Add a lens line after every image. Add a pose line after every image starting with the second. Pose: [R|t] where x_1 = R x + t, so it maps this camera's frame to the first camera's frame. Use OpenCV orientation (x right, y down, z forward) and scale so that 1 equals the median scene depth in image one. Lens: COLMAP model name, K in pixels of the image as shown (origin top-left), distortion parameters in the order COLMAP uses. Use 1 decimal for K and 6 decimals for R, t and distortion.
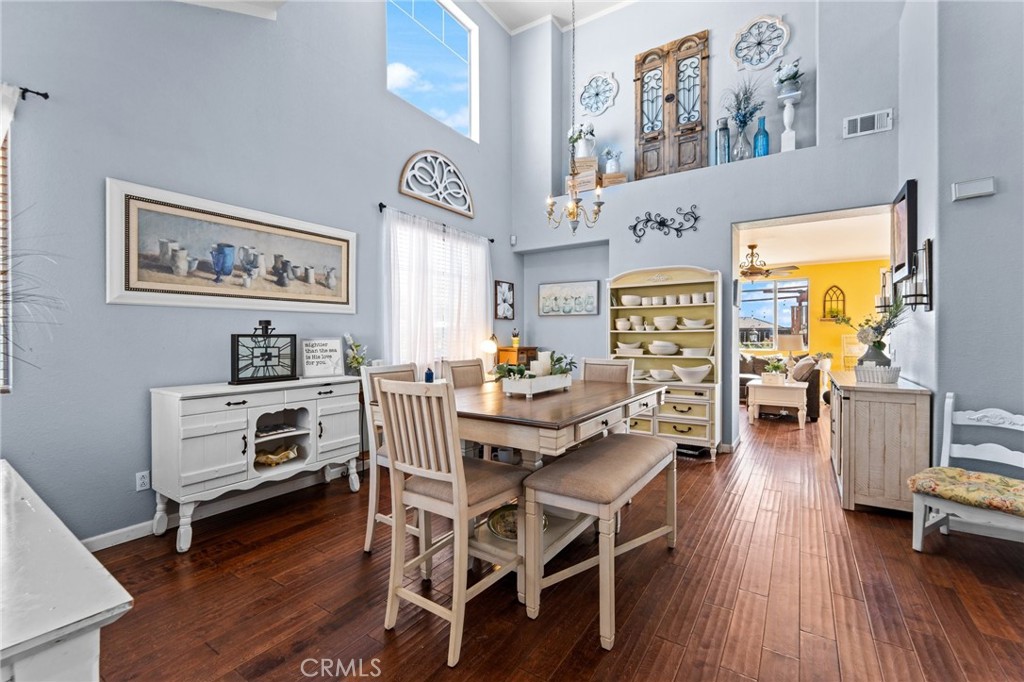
lens RADIAL K [[433.5, 0, 510.6], [0, 433.5, 337.3], [0, 0, 1]] dist [-0.004739, -0.000223]
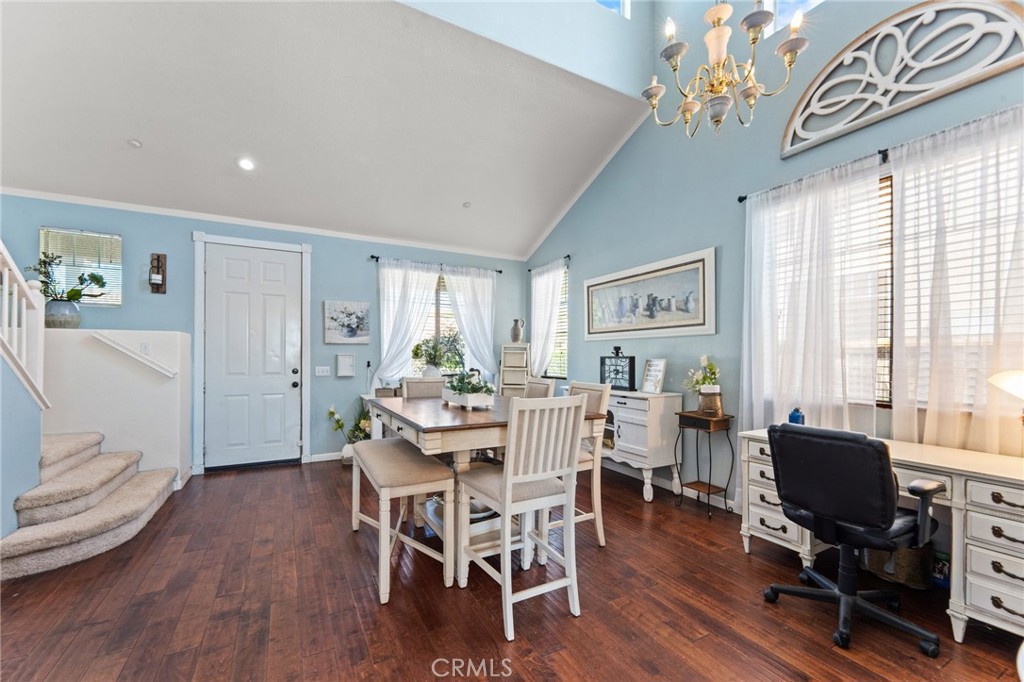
lens RADIAL K [[420.5, 0, 494.5], [0, 420.5, 357.1], [0, 0, 1]] dist [0.001392, 0.000883]
pose [[-0.489009, -0.003977, -0.872270, 0.598280], [-0.008850, 0.999961, 0.000403, -0.001059], [0.872234, 0.007916, -0.489025, 0.941057]]
